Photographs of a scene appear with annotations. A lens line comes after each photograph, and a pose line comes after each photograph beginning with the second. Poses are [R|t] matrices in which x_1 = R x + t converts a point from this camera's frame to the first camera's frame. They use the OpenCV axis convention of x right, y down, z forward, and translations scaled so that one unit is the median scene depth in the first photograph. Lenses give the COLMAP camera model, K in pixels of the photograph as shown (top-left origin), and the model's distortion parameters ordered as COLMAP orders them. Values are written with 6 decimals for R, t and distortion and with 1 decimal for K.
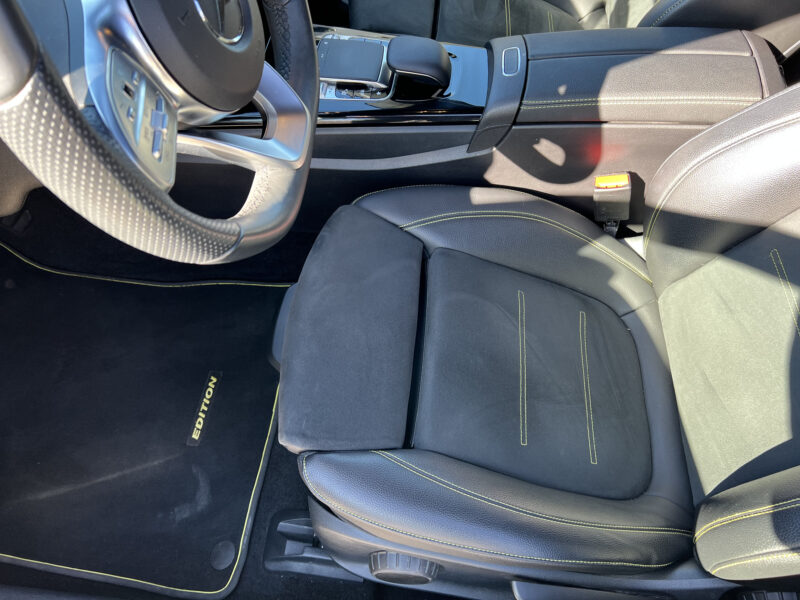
lens RADIAL K [[598.2, 0, 401.9], [0, 598.2, 310.9], [0, 0, 1]] dist [0.040702, -0.057157]
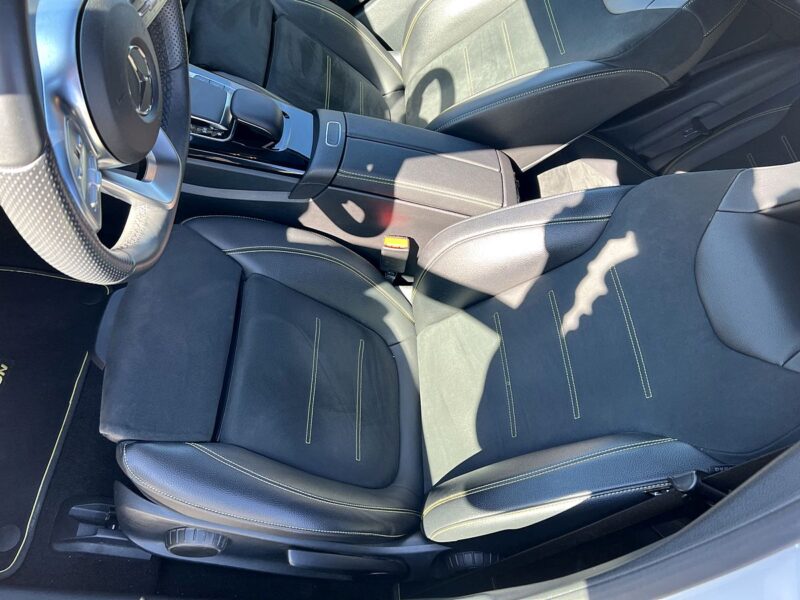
lens RADIAL K [[598.2, 0, 401.9], [0, 598.2, 310.9], [0, 0, 1]] dist [0.040702, -0.057157]
pose [[0.918019, 0.124040, 0.376638, -0.112052], [-0.120301, 0.992171, -0.033533, -0.029211], [-0.377849, -0.014526, 0.925753, -0.209558]]
